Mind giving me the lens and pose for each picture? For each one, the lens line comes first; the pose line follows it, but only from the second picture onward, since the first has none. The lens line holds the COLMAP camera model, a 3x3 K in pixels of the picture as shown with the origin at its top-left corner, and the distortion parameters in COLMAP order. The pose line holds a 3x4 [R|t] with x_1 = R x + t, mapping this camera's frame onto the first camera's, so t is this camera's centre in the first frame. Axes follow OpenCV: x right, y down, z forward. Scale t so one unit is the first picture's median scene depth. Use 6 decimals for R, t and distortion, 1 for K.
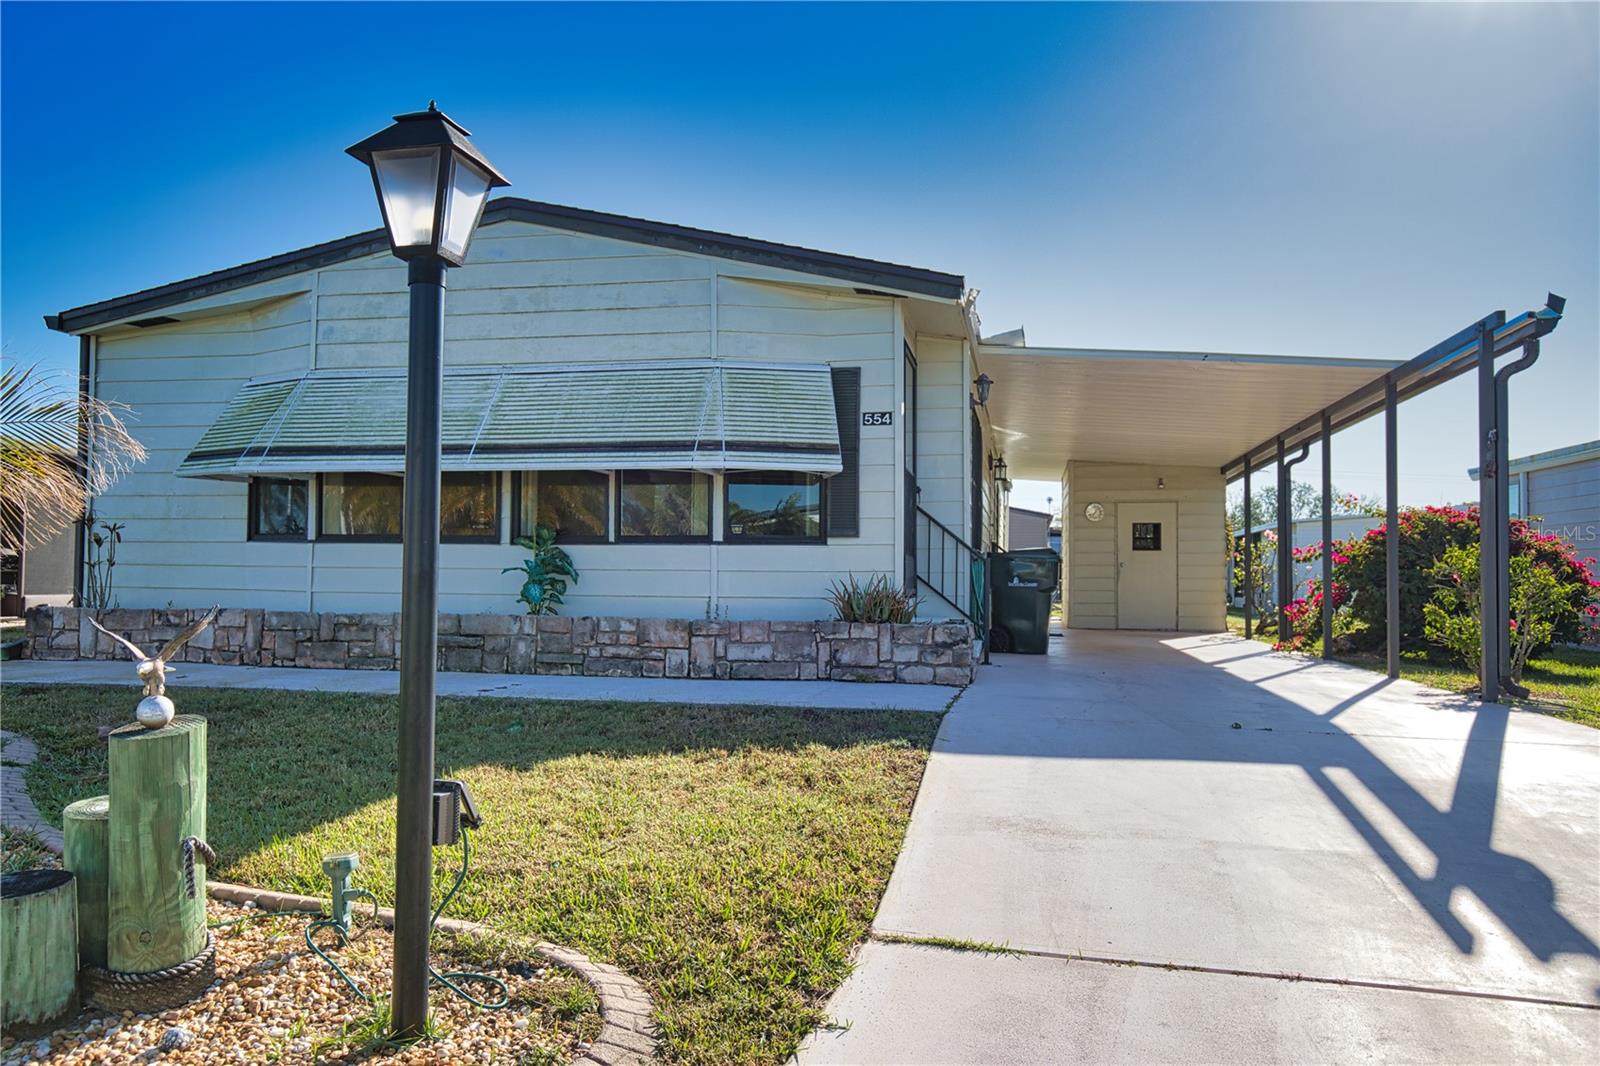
lens RADIAL K [[1113.9, 0, 805.0], [0, 1113.9, 536.6], [0, 0, 1]] dist [0.002027, 0.008998]
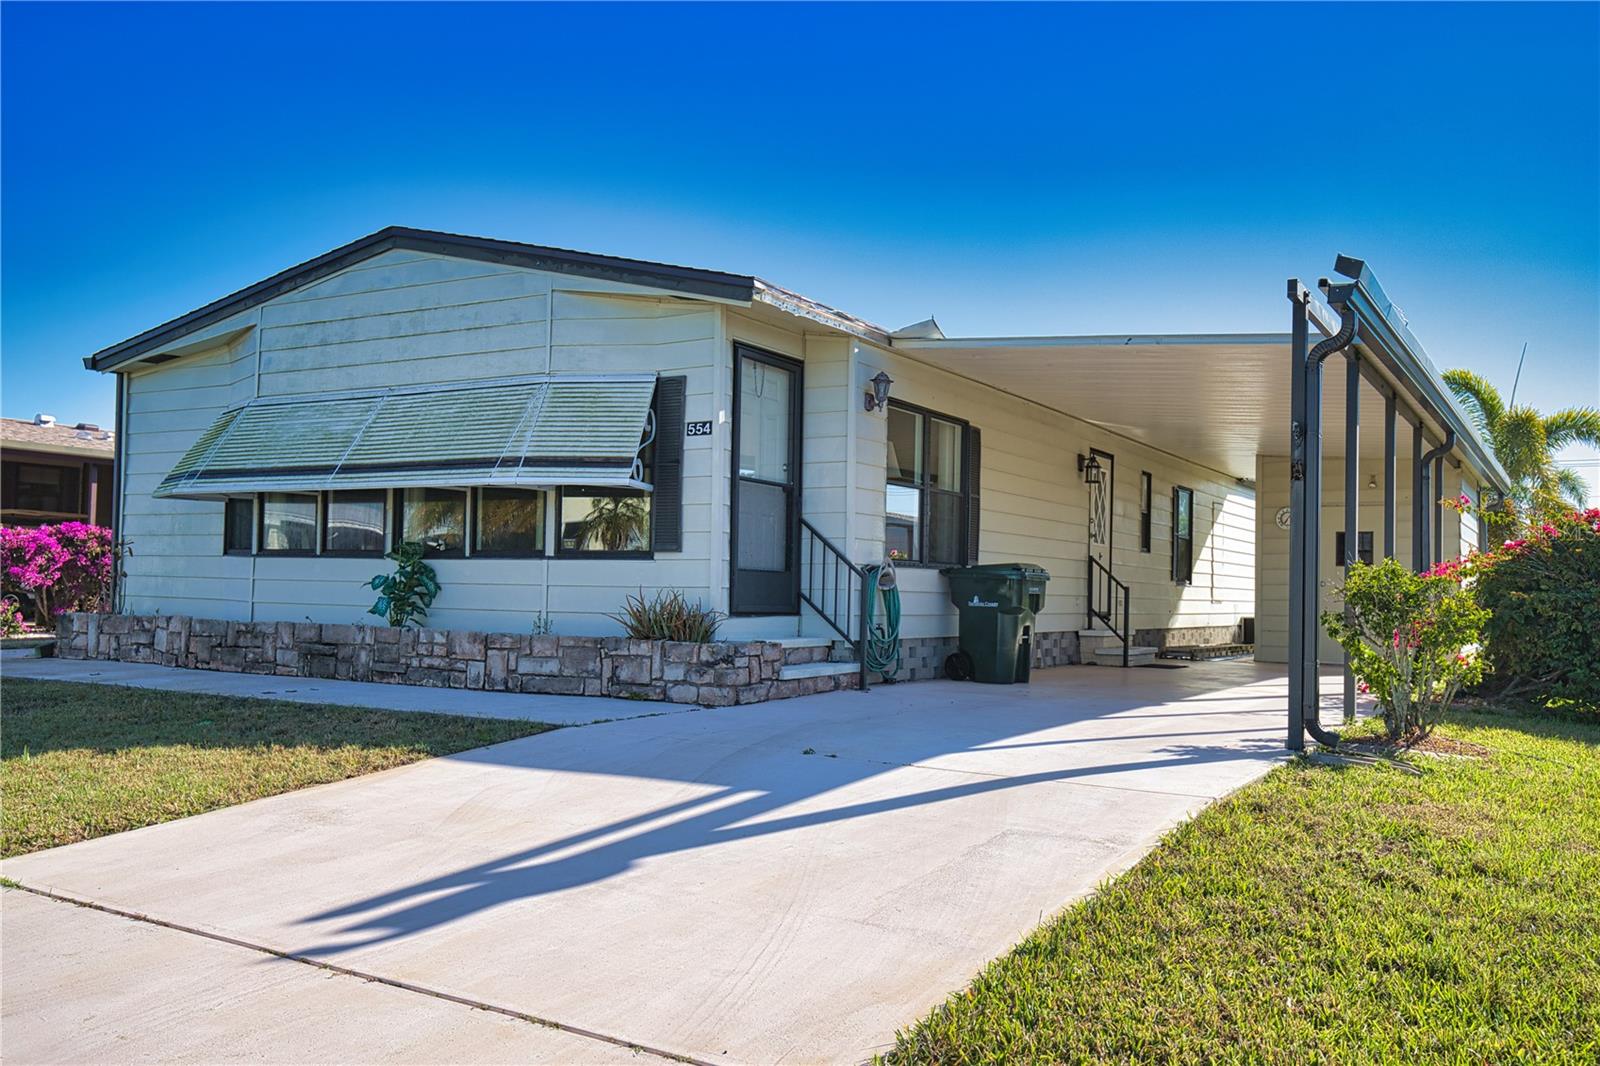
lens RADIAL K [[1342.2, 0, 799.7], [0, 1342.2, 537.1], [0, 0, 1]] dist [0.036405, -0.001823]
pose [[0.939914, -0.003490, -0.341392, 0.553664], [0.000076, 0.999950, -0.010015, -0.000634], [0.341410, 0.009387, 0.939868, -0.058877]]
